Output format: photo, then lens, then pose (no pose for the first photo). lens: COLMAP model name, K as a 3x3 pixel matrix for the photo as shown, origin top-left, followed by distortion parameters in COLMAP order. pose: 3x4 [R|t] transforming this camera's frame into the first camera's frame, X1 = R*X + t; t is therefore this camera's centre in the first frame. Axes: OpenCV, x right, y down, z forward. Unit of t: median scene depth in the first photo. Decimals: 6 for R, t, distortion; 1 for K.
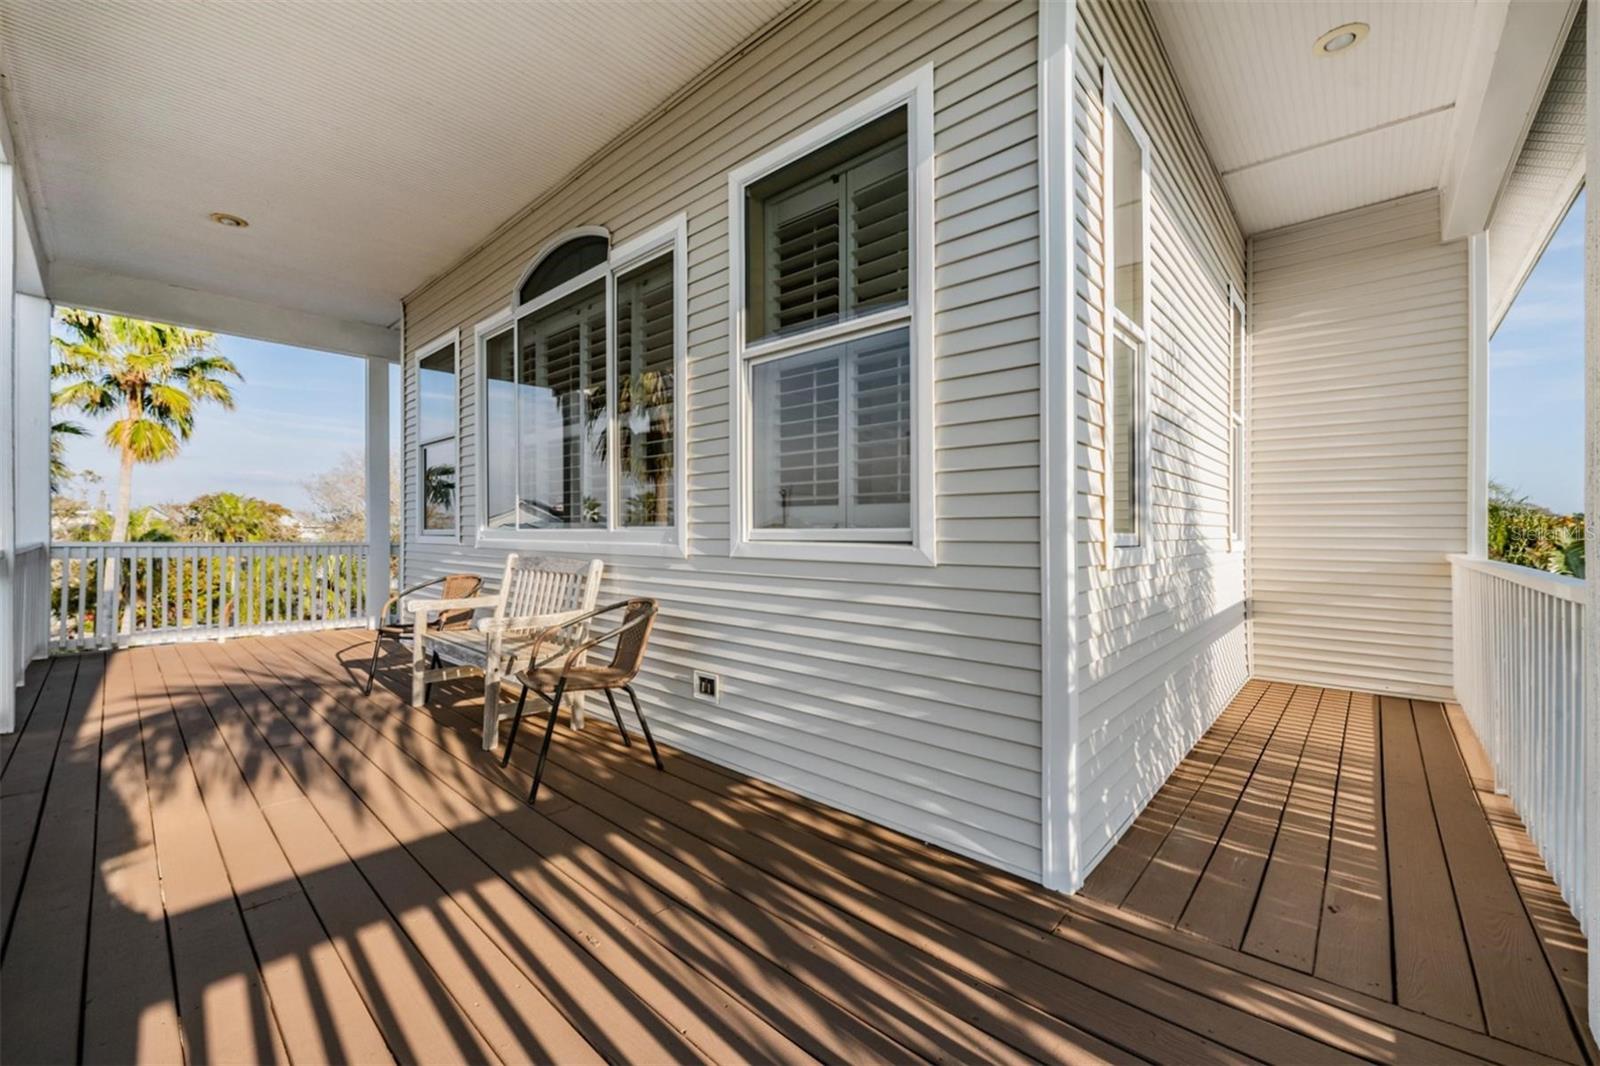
lens RADIAL K [[638.0, 0, 799.0], [0, 638.0, 529.0], [0, 0, 1]] dist [-0.011237, -0.000181]
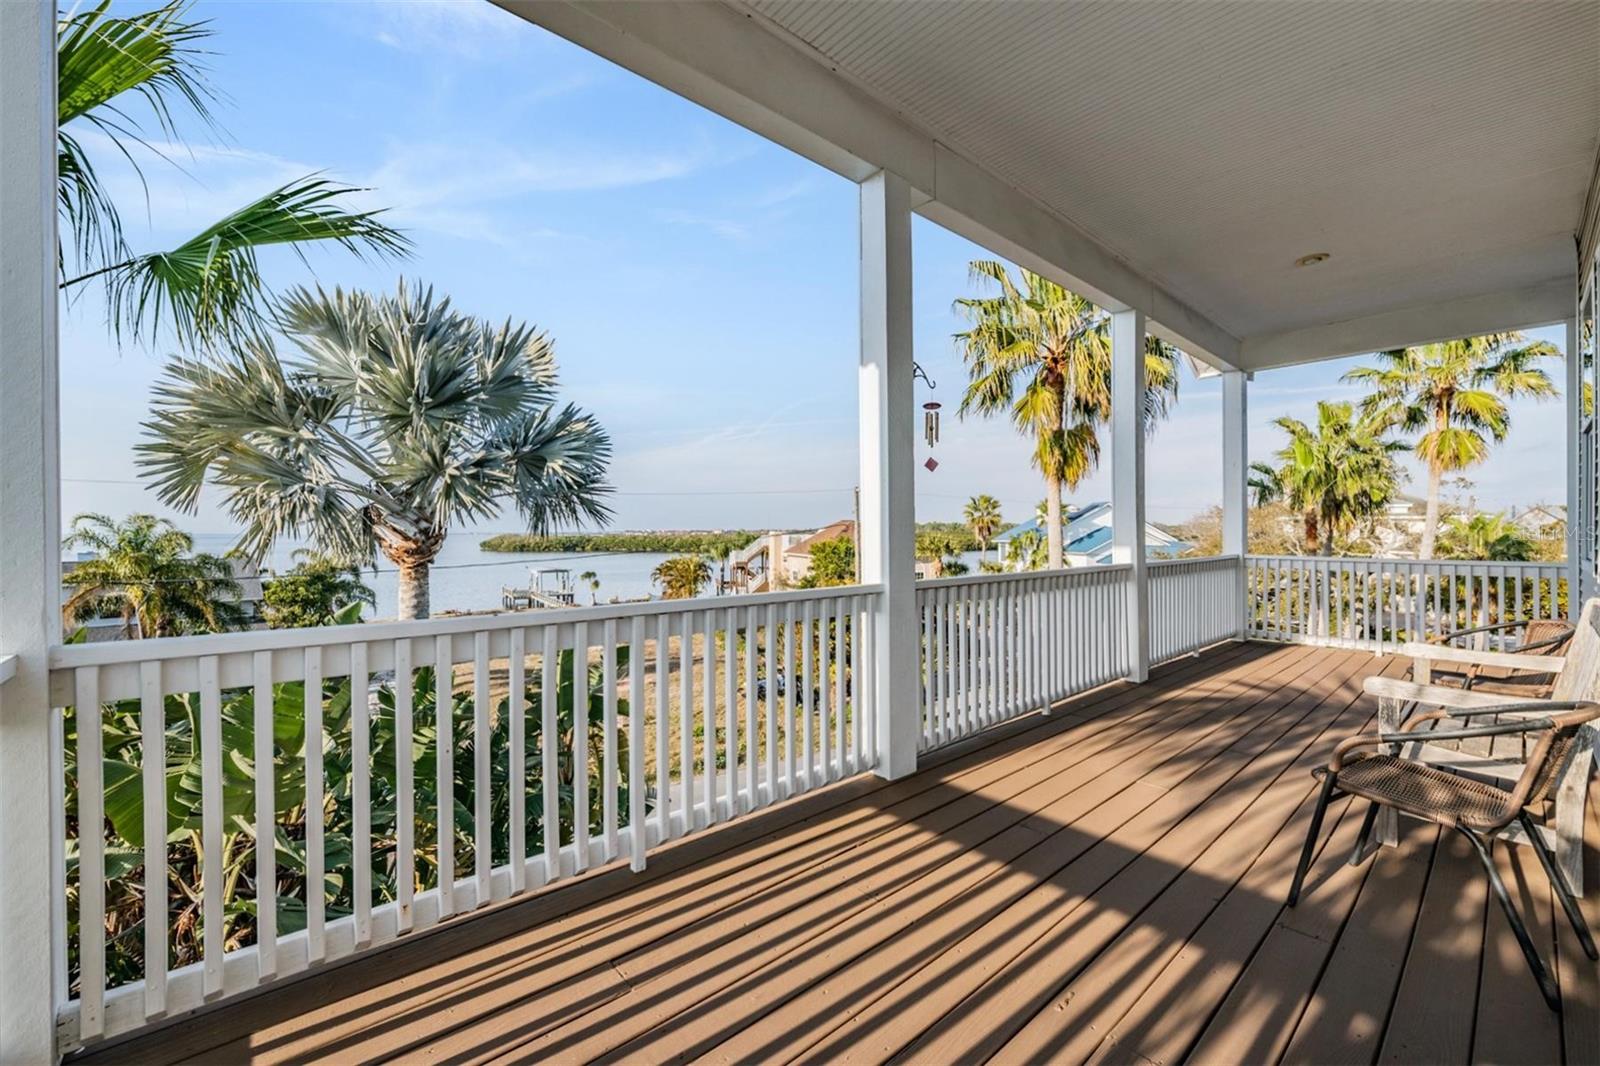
lens RADIAL K [[638.0, 0, 812.3], [0, 638.0, 536.3], [0, 0, 1]] dist [-0.011237, -0.000181]
pose [[-0.108212, -0.000065, -0.994128, 0.082192], [0.008945, 0.999959, -0.001039, -0.008477], [0.994088, -0.009005, -0.108207, 0.086960]]
